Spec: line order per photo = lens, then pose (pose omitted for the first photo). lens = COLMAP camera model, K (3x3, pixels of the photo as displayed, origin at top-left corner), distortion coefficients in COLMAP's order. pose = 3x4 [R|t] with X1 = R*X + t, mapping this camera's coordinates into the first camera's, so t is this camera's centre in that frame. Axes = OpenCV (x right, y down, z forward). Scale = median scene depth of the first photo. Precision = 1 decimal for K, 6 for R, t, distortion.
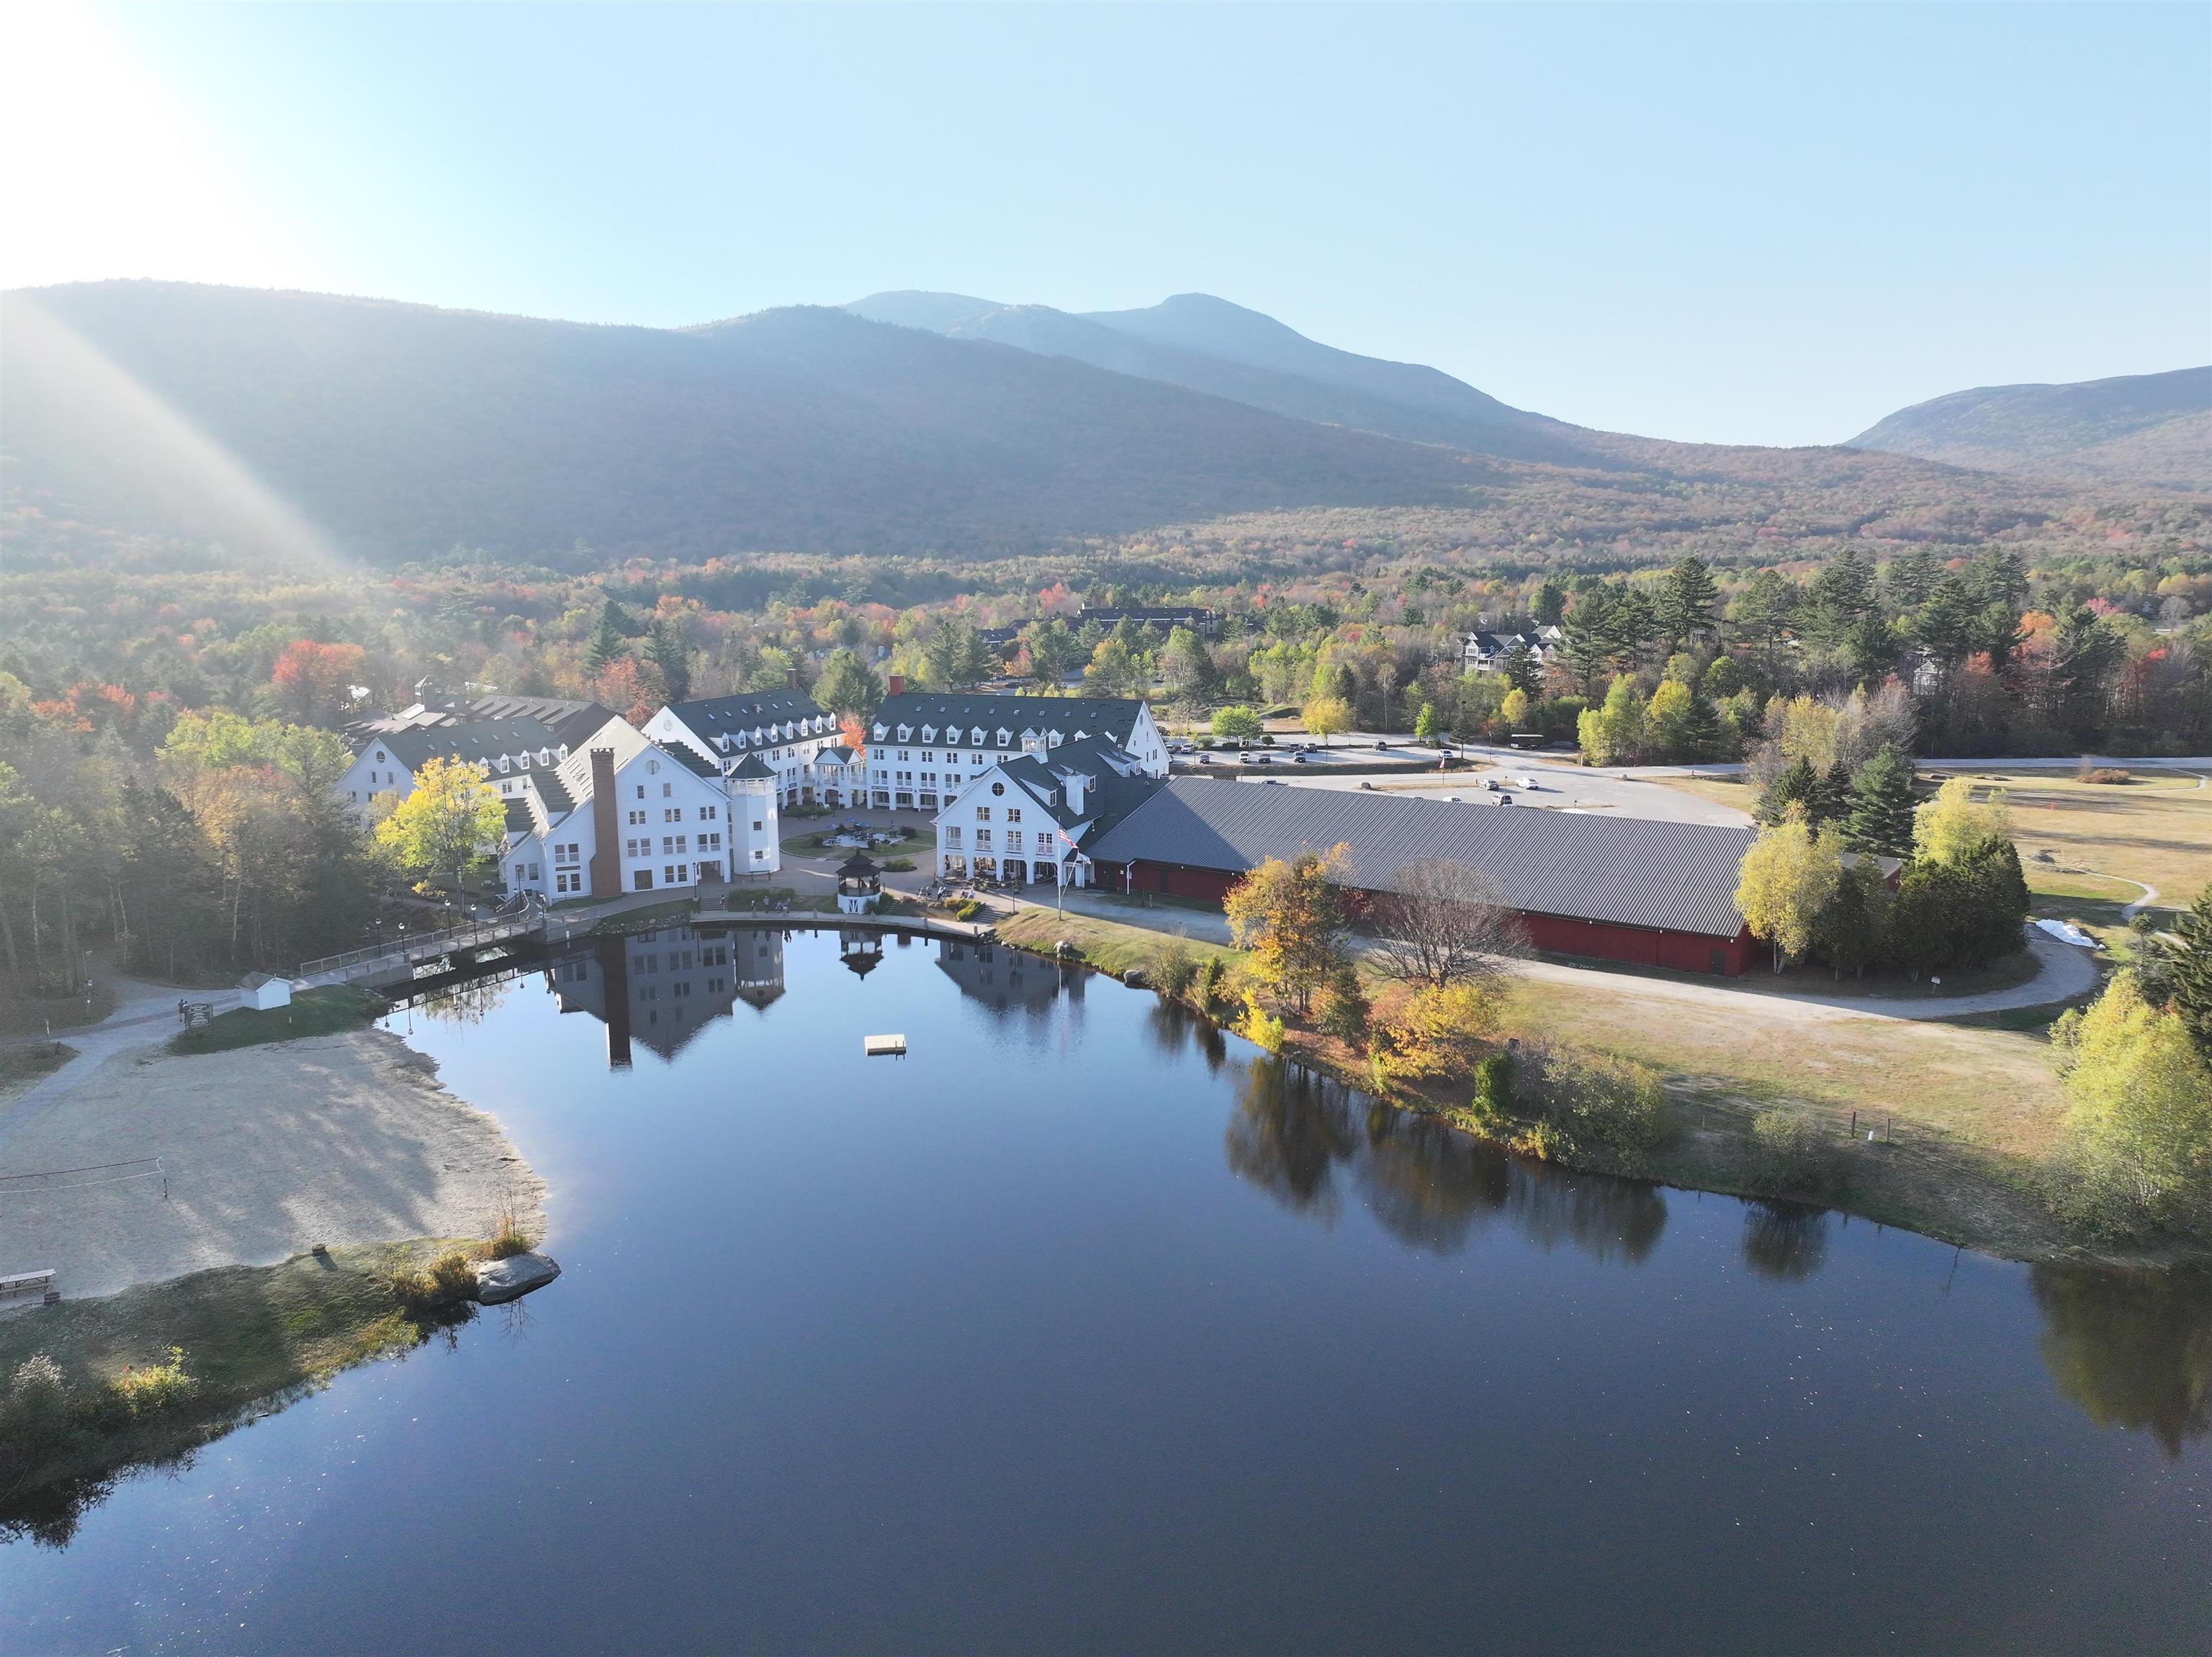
lens RADIAL K [[1566.9, 0, 1119.5], [0, 1566.9, 825.7], [0, 0, 1]] dist [0.007397, 0.014310]
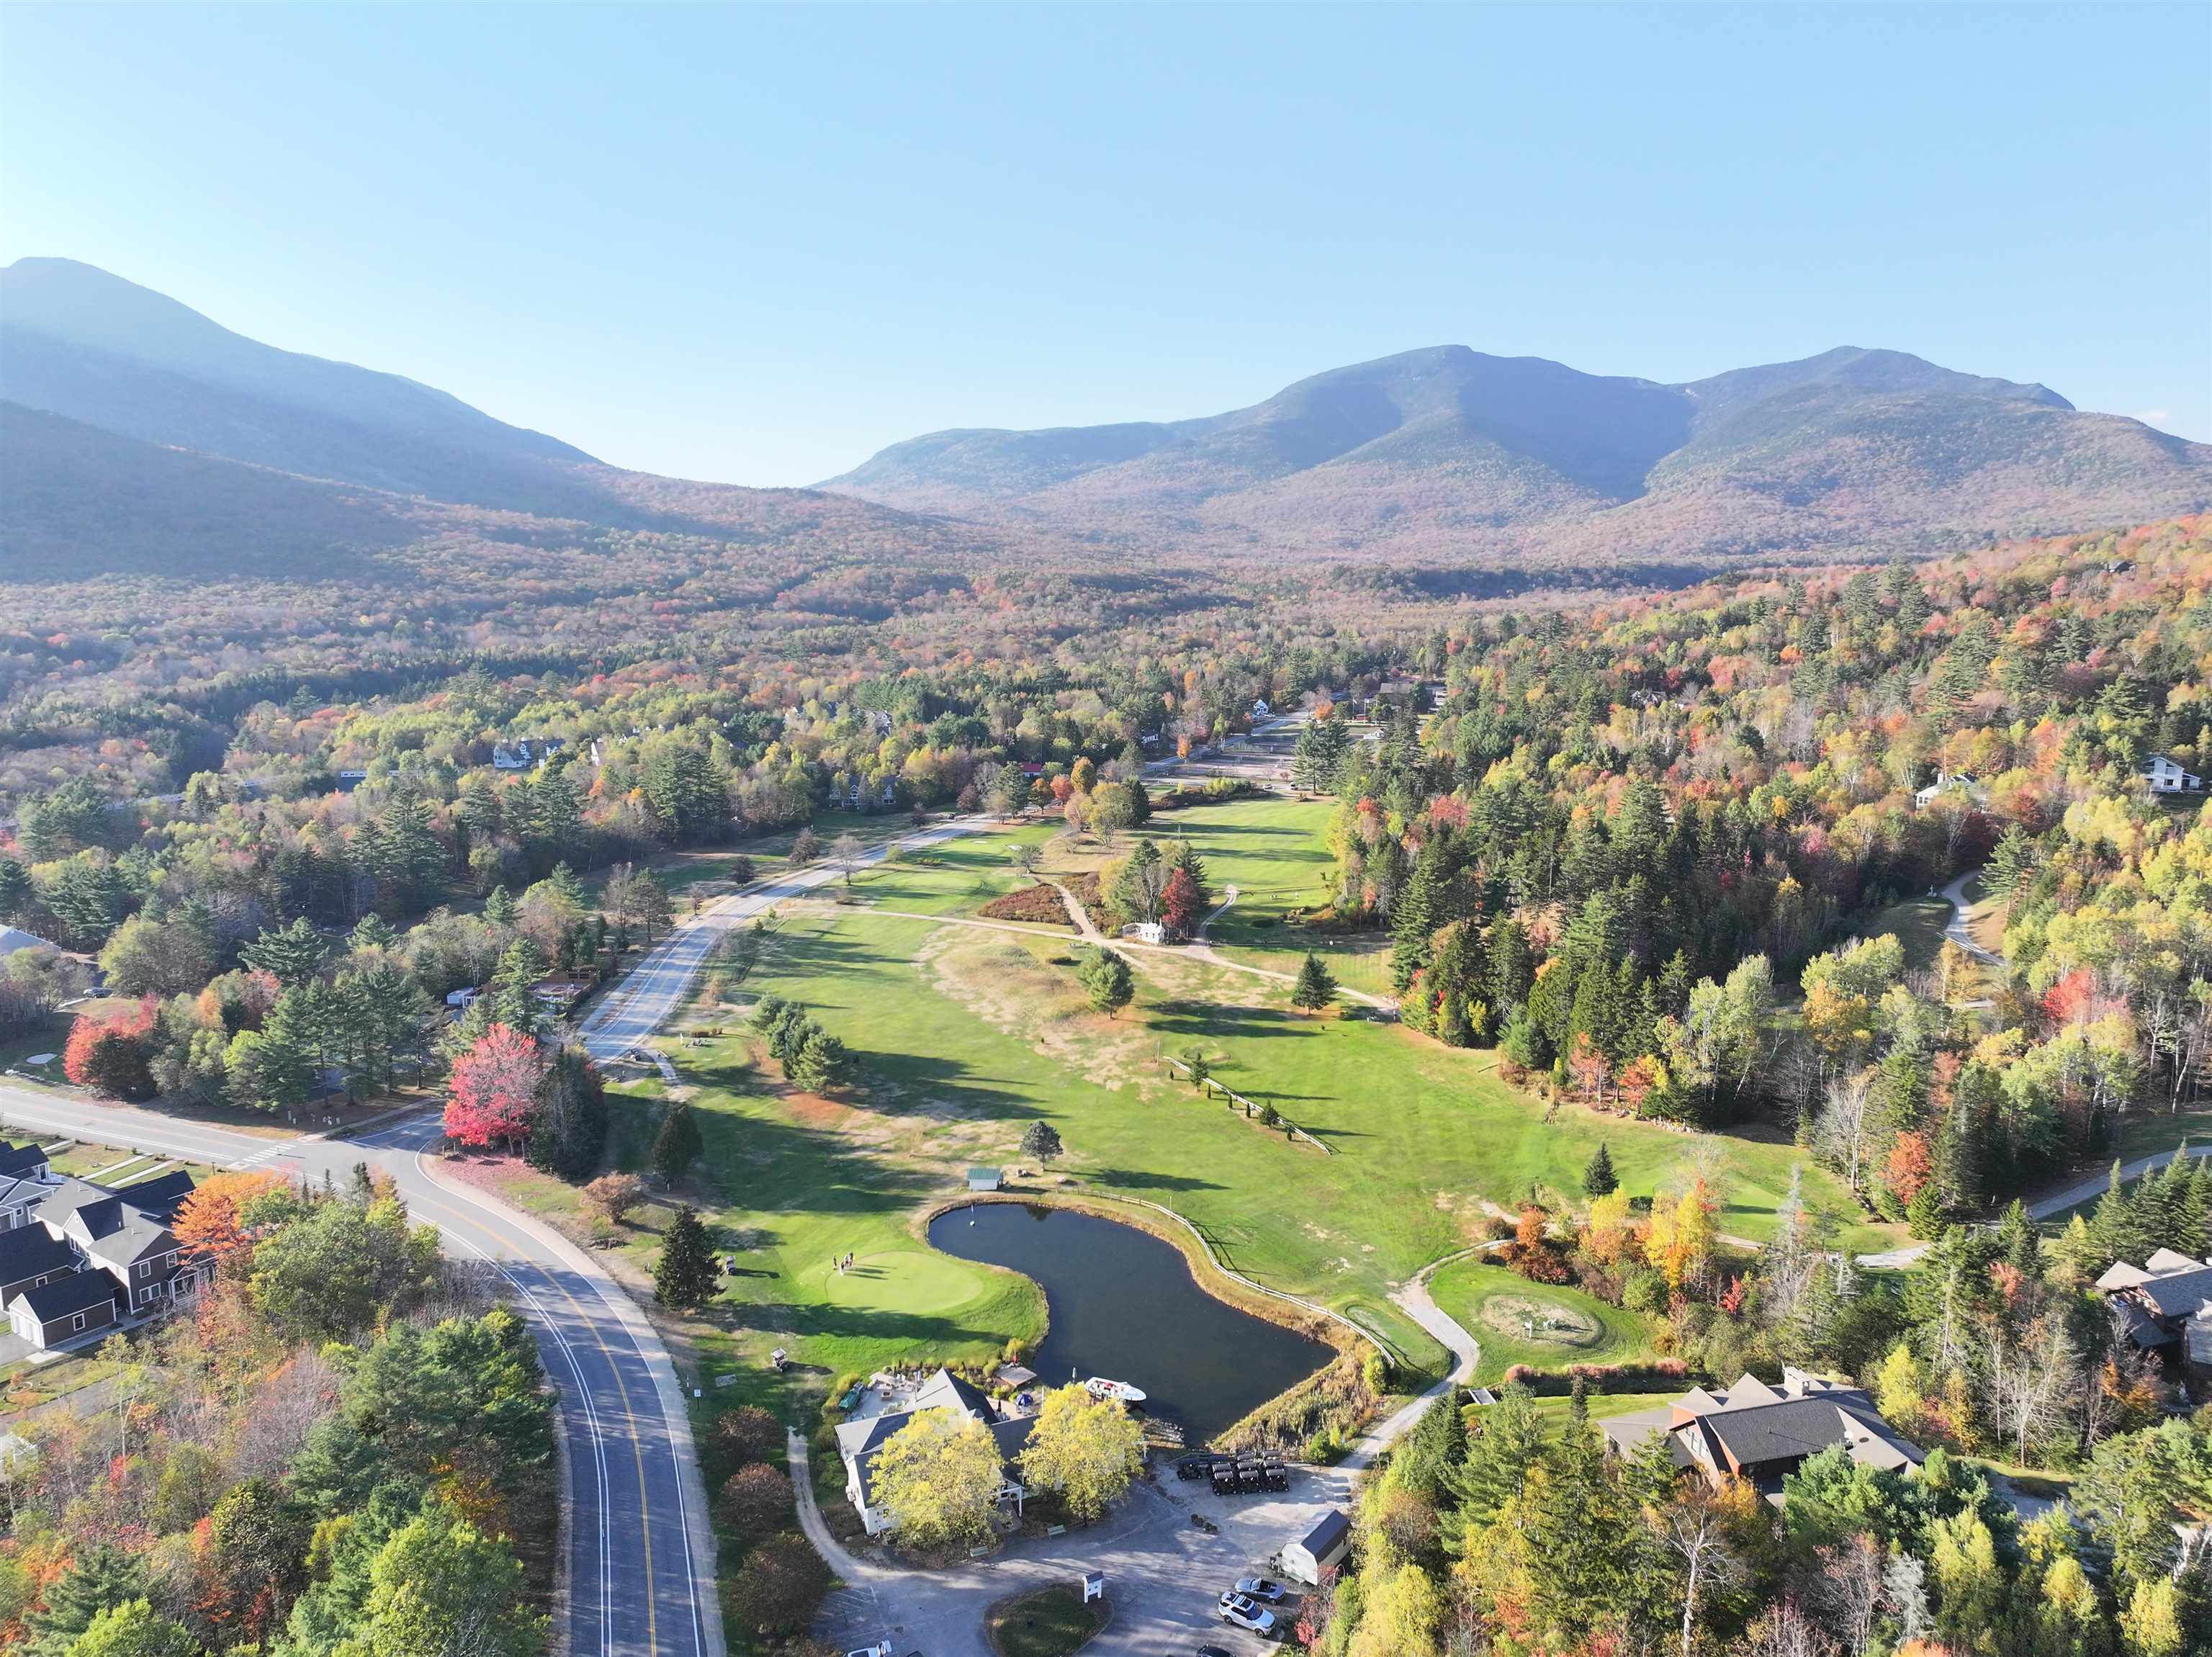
lens RADIAL K [[1566.9, 0, 1119.5], [0, 1566.9, 825.7], [0, 0, 1]] dist [0.007397, 0.014310]
pose [[0.840300, -0.084049, 0.535566, 0.190257], [0.087569, 0.995979, 0.018910, -0.076730], [-0.535002, 0.031009, 0.844281, 0.149711]]
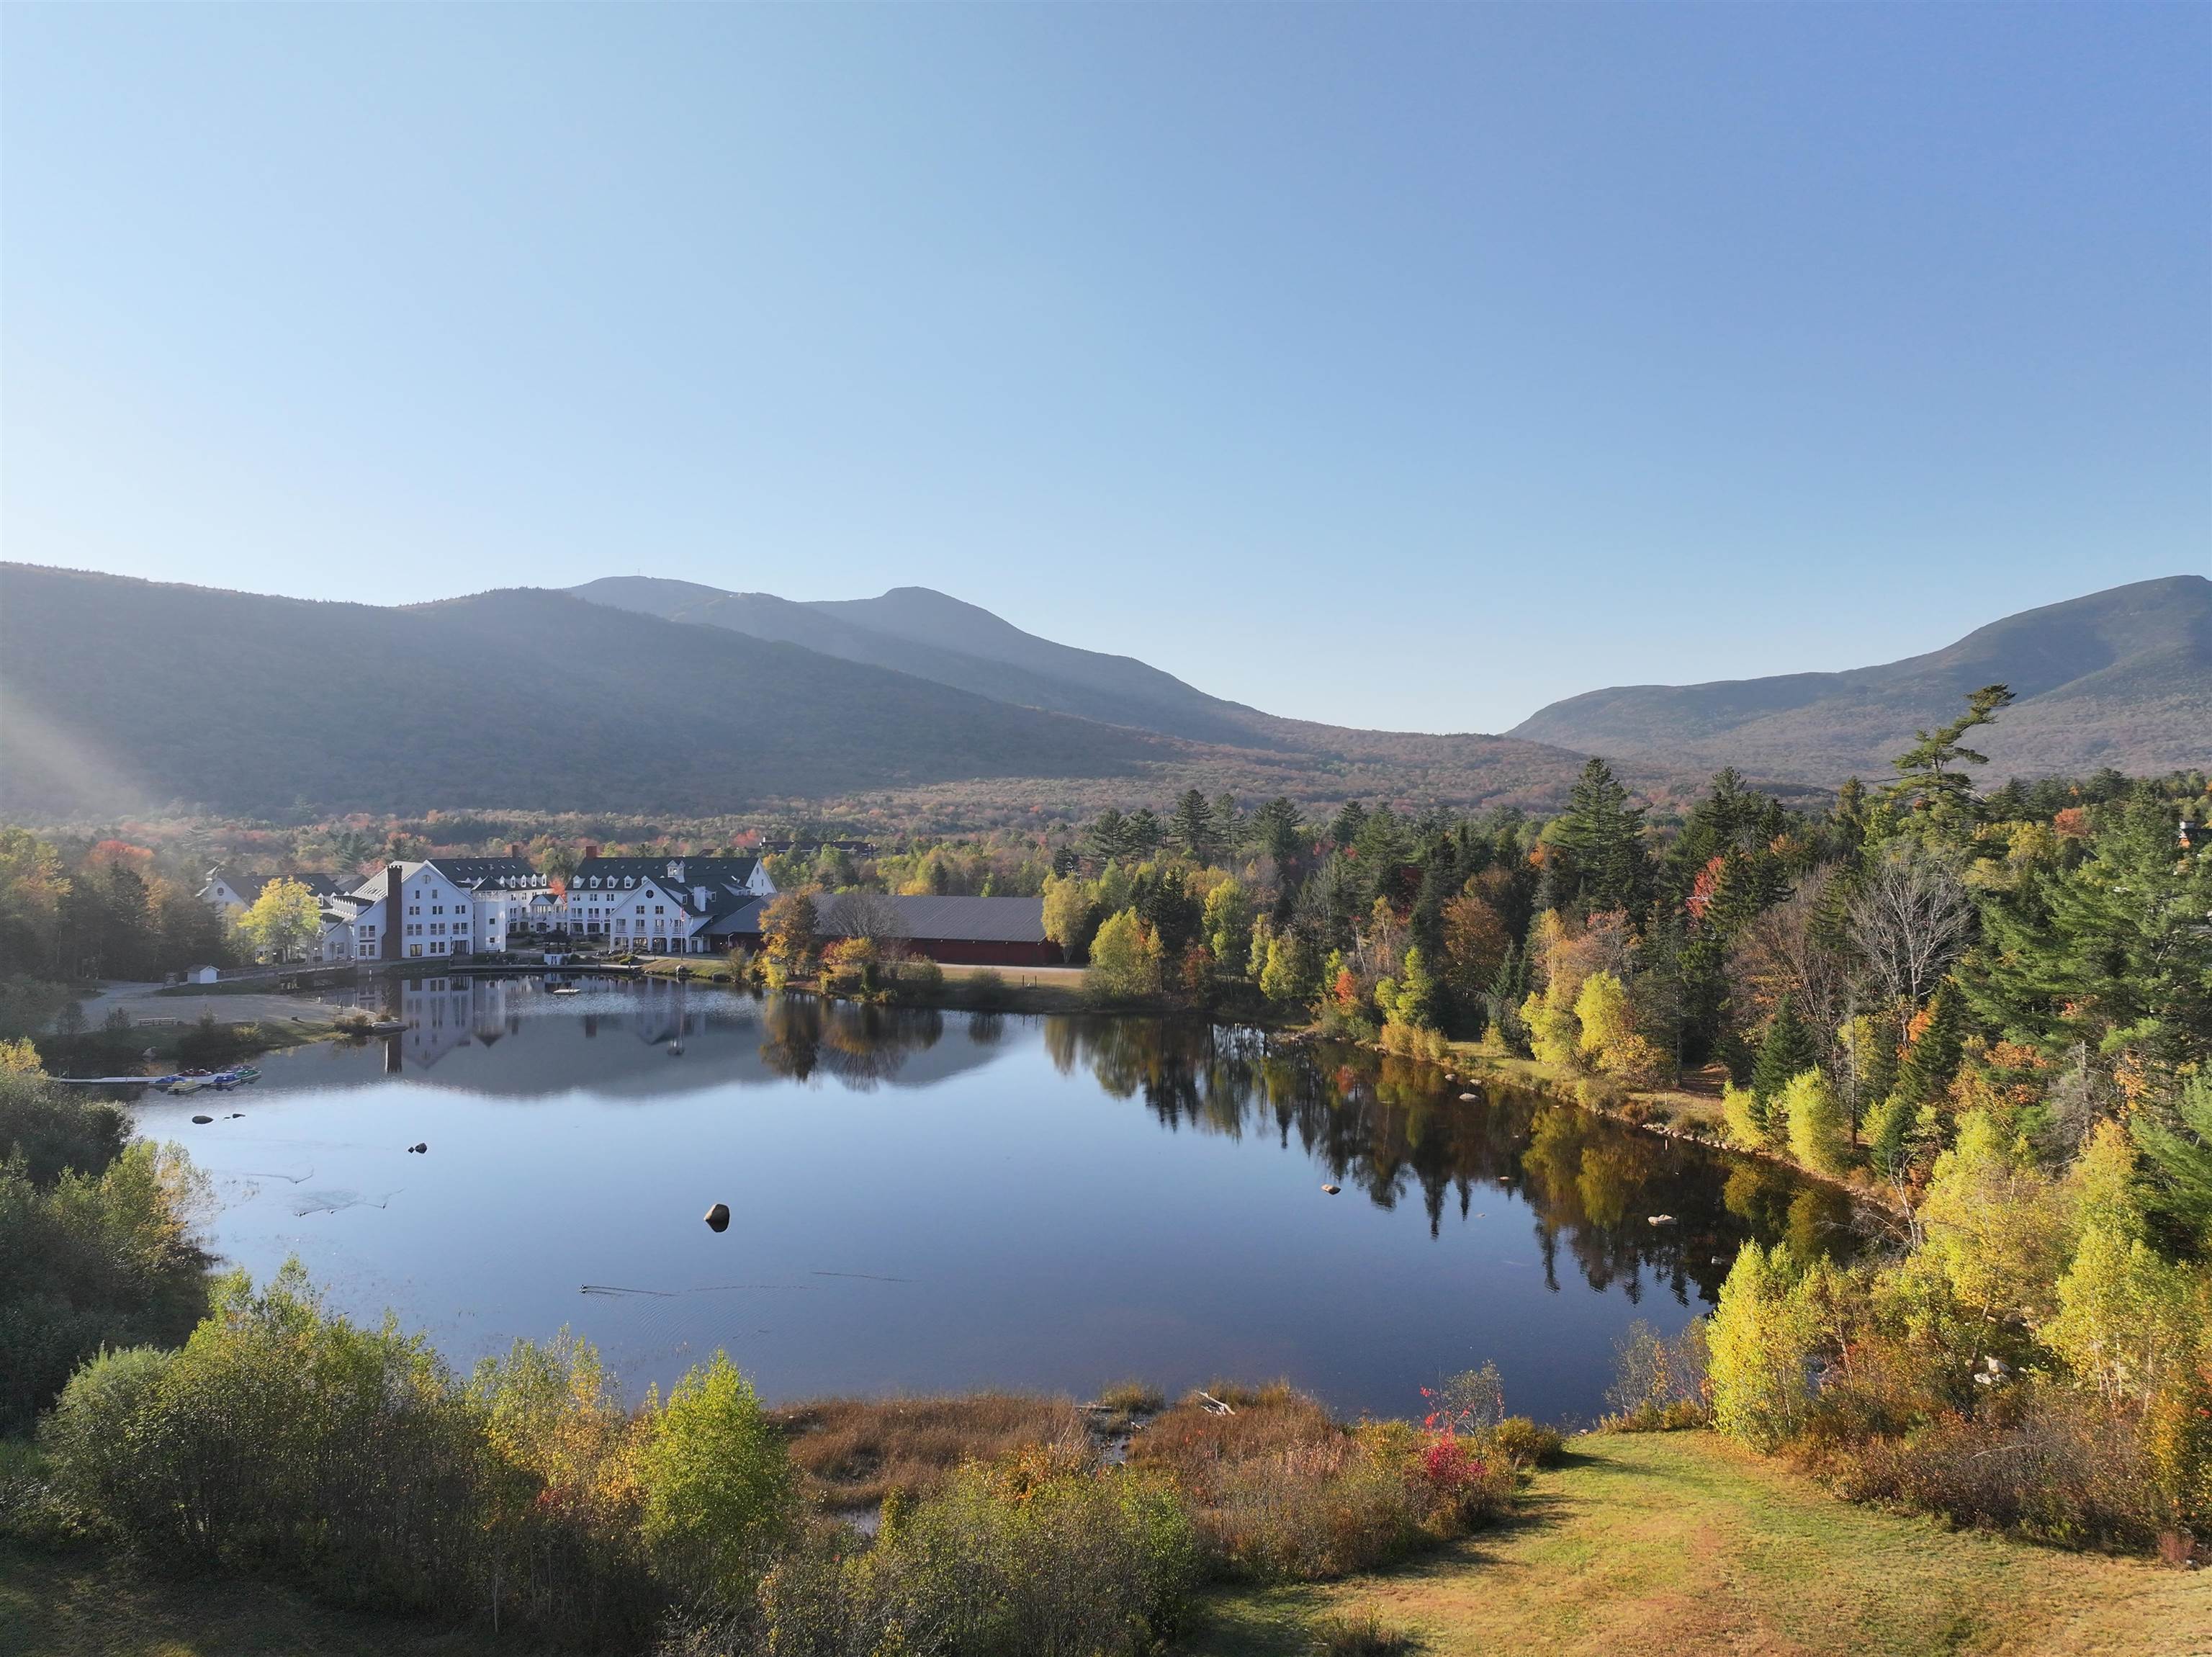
lens RADIAL K [[1566.9, 0, 1119.5], [0, 1566.9, 825.7], [0, 0, 1]] dist [0.007397, 0.014310]
pose [[0.985450, 0.002693, 0.169944, 0.019360], [0.027189, 0.984500, -0.173262, 0.030954], [-0.167776, 0.175362, 0.970103, -0.103508]]
